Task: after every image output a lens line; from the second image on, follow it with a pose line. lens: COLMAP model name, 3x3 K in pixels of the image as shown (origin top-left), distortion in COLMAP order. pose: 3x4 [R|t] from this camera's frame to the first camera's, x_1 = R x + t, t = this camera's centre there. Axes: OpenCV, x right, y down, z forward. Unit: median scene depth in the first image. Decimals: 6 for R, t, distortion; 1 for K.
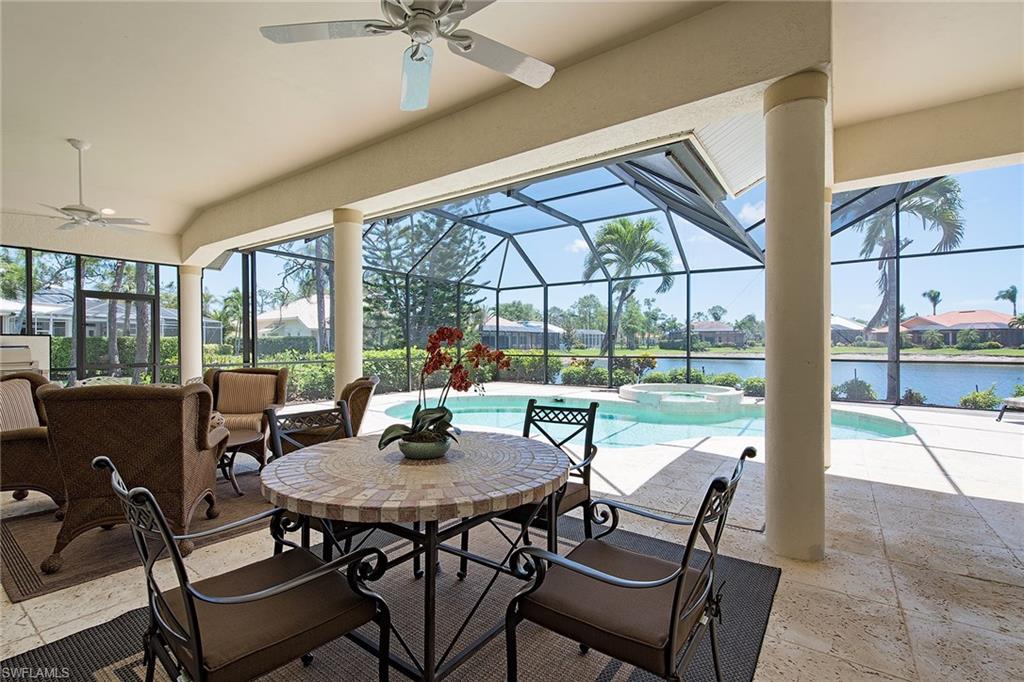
lens RADIAL K [[458.1, 0, 512.0], [0, 458.1, 346.1], [0, 0, 1]] dist [-0.001886, -0.000274]
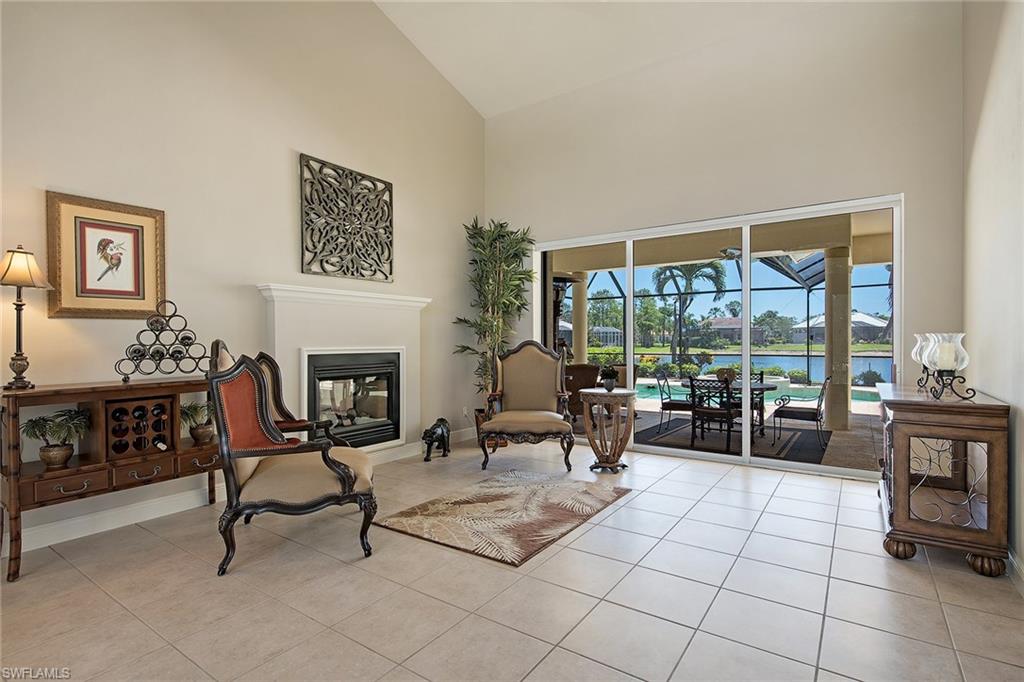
lens RADIAL K [[509.6, 0, 513.1], [0, 509.6, 342.4], [0, 0, 1]] dist [-0.001669, -0.000040]
pose [[0.999785, -0.001601, 0.020672, -0.252399], [0.001640, 0.999997, -0.001833, -0.007640], [-0.020669, 0.001867, 0.999785, -0.364767]]
